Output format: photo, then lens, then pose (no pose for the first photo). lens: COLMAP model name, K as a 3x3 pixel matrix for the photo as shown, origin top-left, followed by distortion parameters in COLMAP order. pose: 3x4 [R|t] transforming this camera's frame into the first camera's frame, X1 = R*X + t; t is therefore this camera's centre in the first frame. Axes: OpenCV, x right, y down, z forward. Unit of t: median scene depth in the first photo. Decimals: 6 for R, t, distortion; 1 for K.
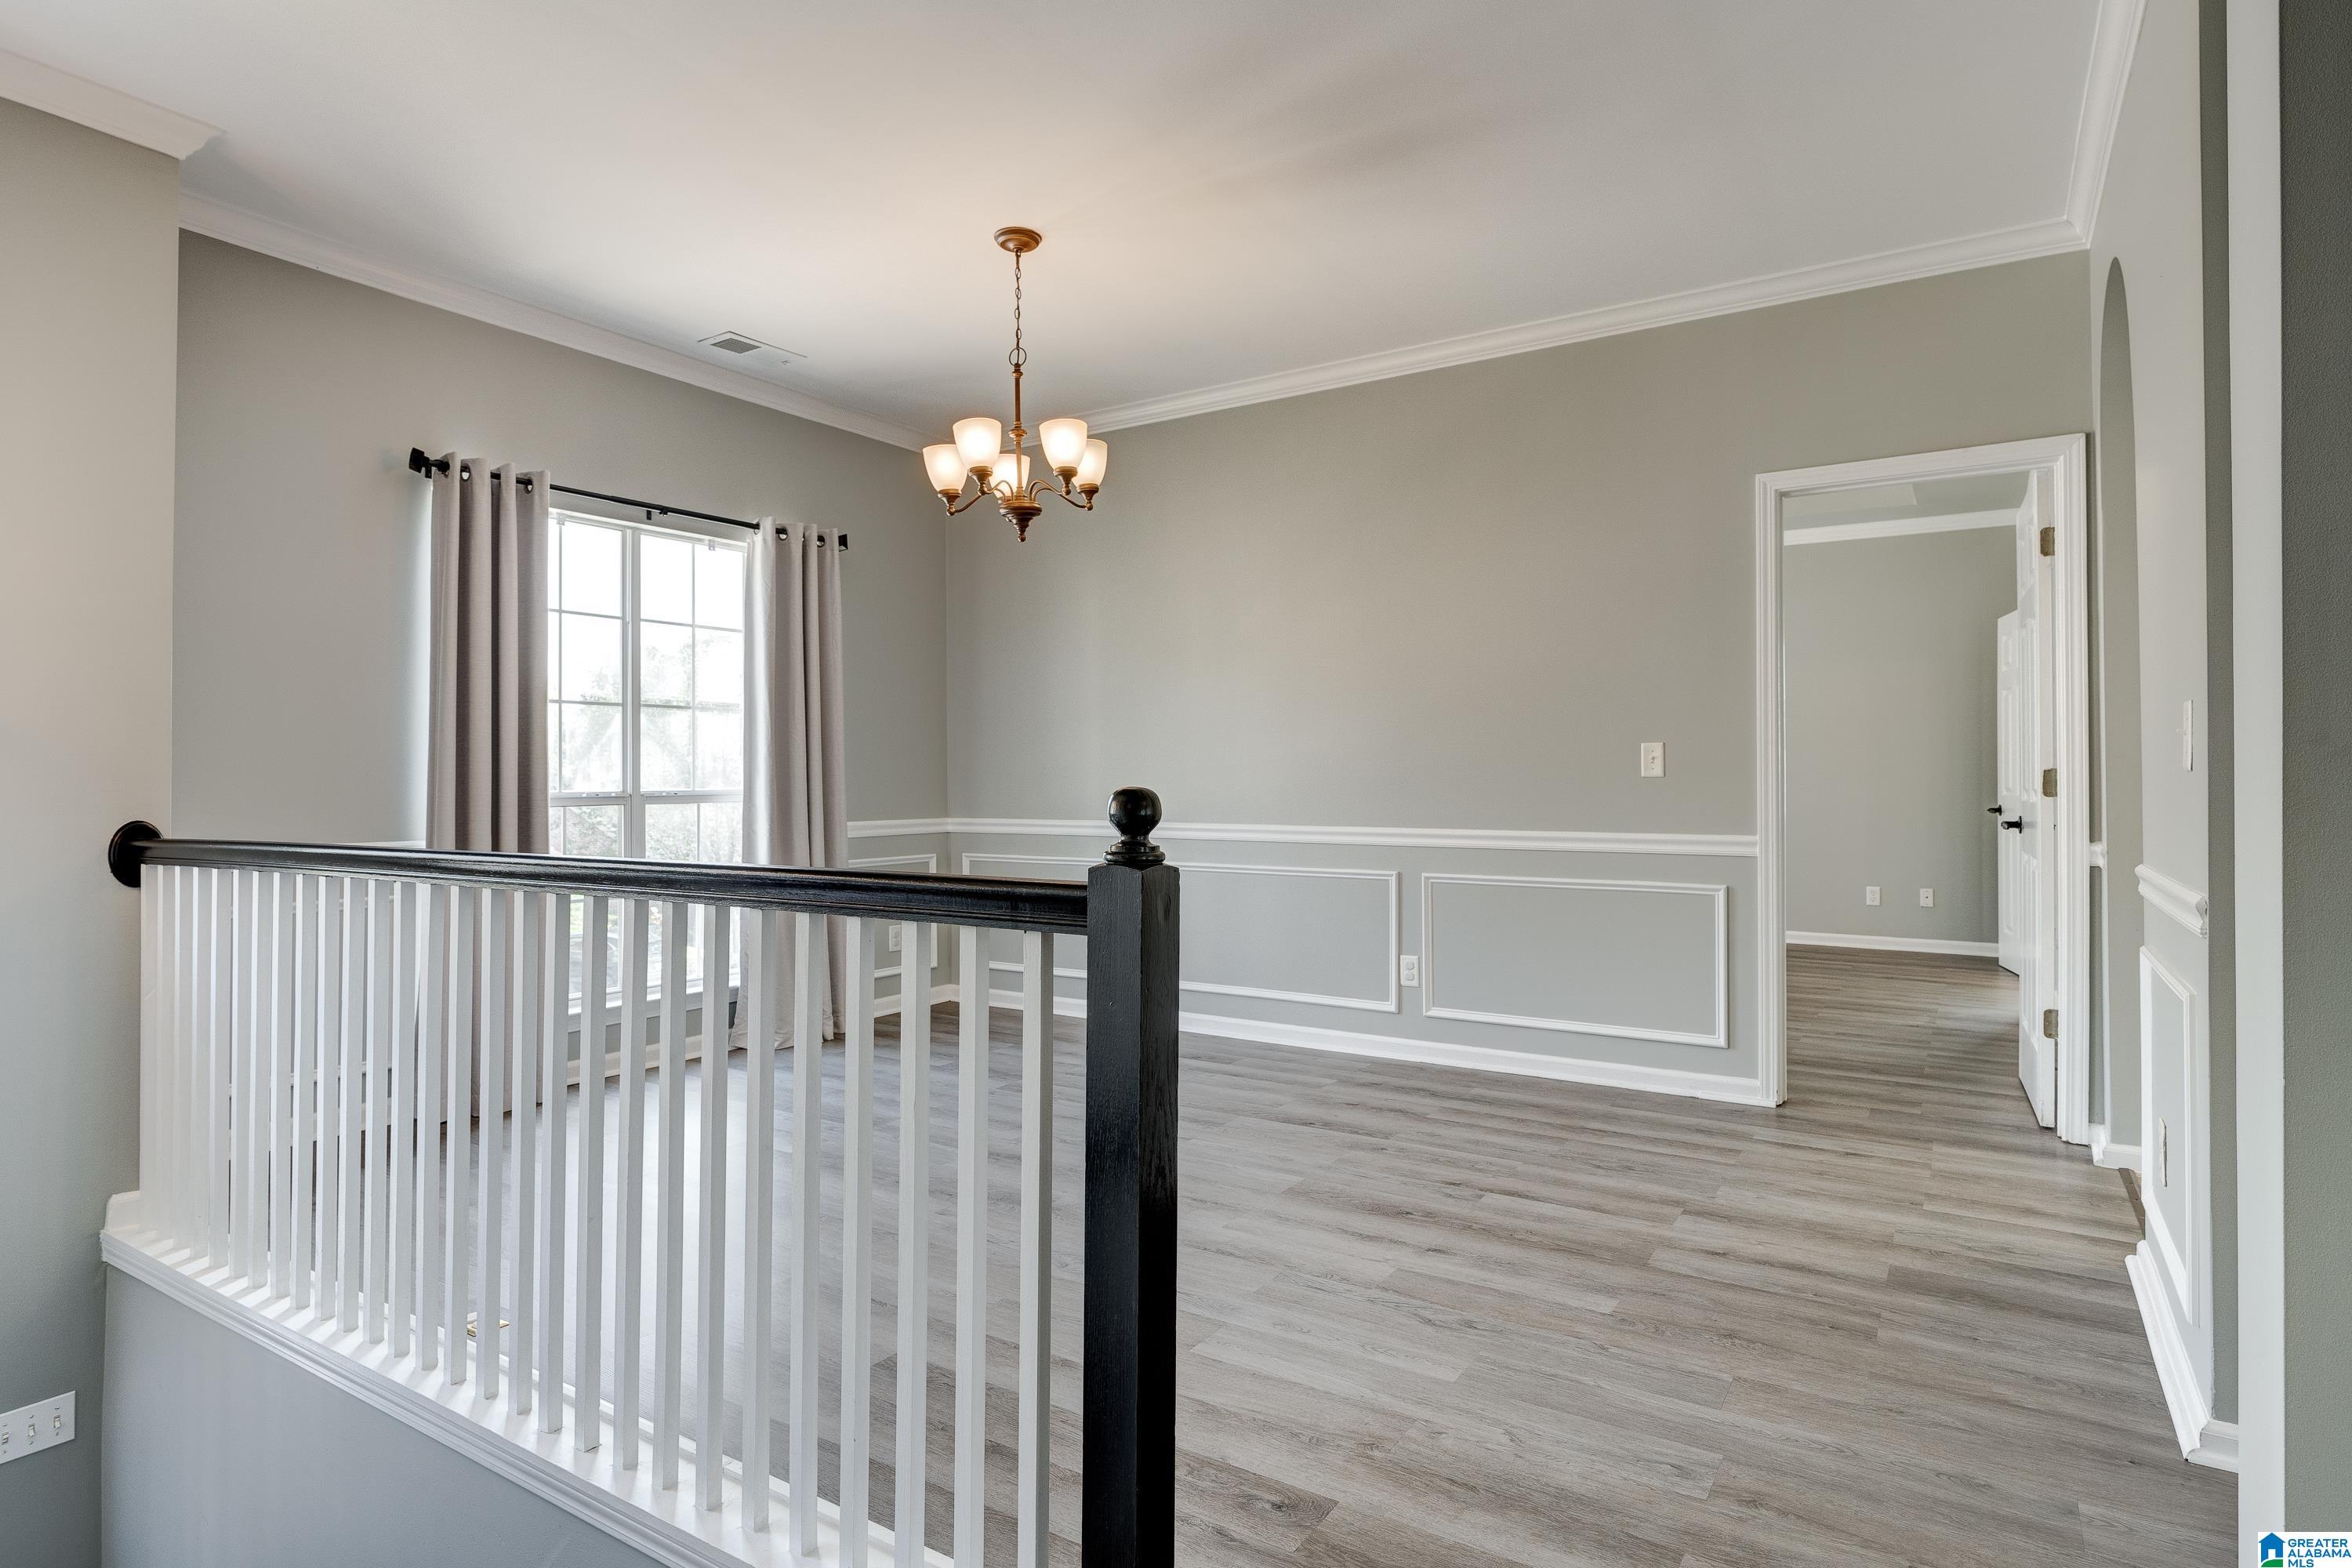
lens RADIAL K [[1289.9, 0, 1184.2], [0, 1289.9, 774.8], [0, 0, 1]] dist [-0.003877, -0.001967]
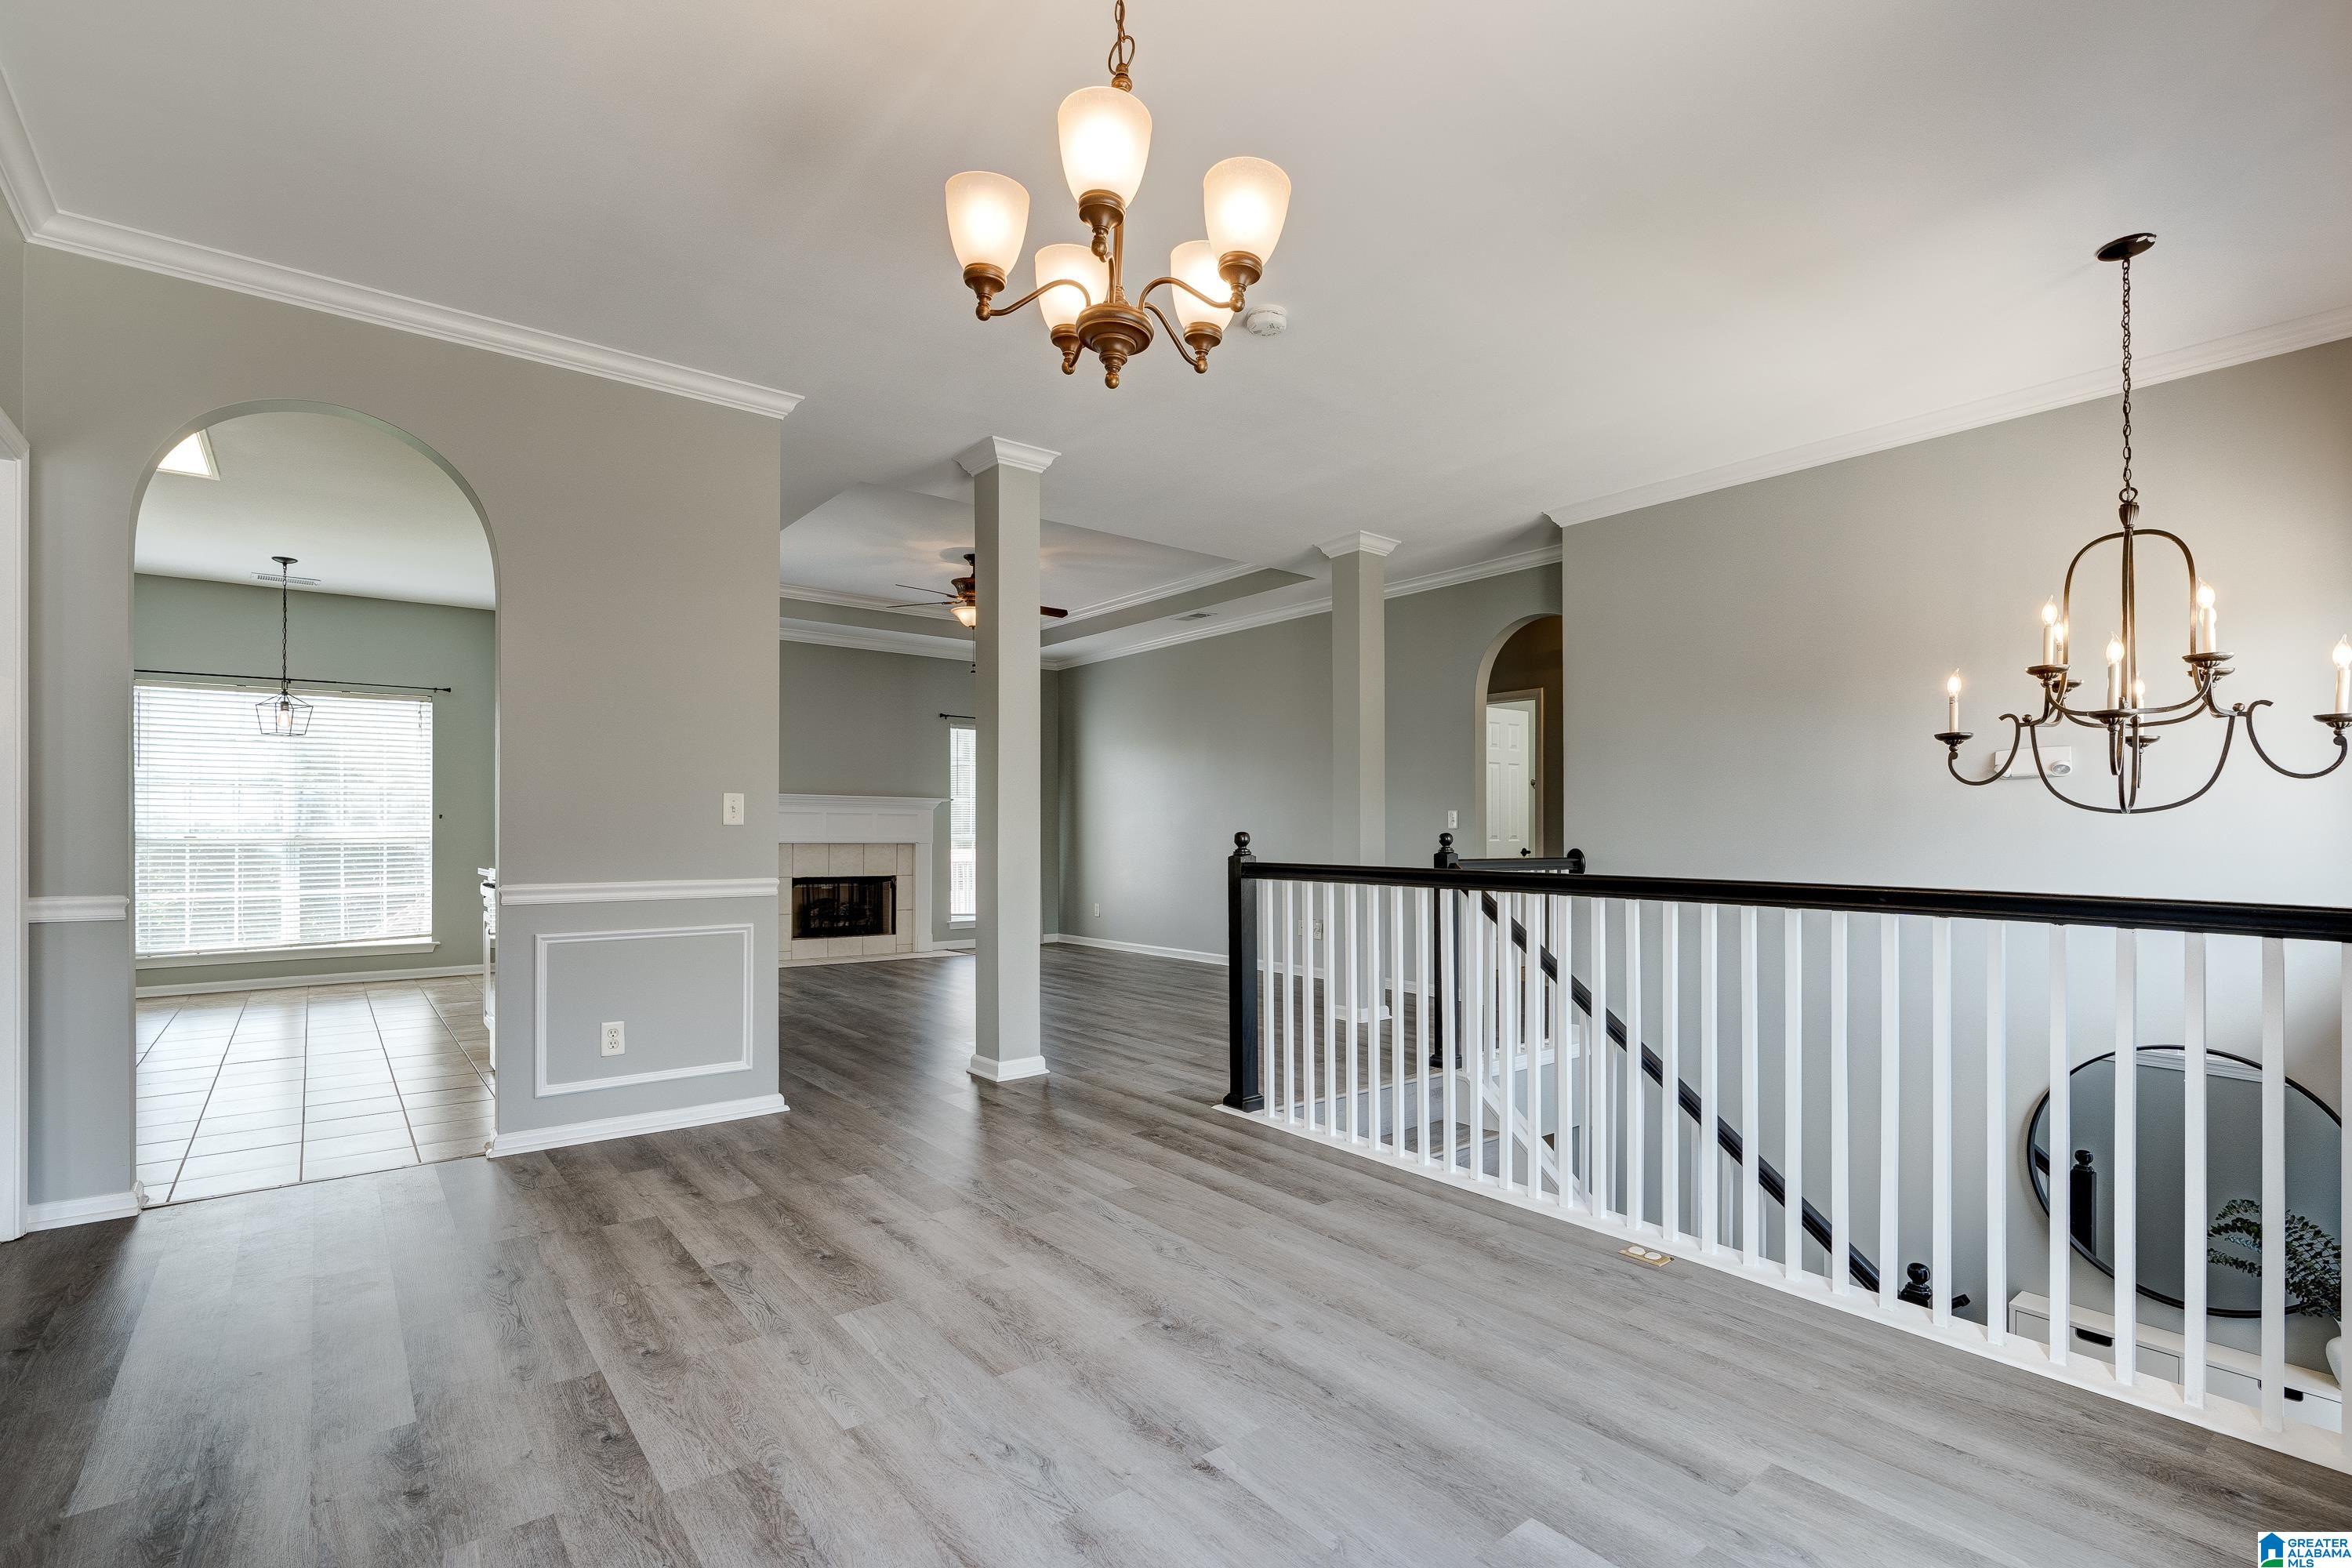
lens RADIAL K [[1080.9, 0, 1169.1], [0, 1080.9, 825.5], [0, 0, 1]] dist [-0.001139, 0.000471]
pose [[-0.943627, 0.000097, 0.331010, -0.394837], [-0.002120, 0.999978, -0.006338, 0.007161], [-0.331003, -0.006682, -0.943606, 1.868982]]
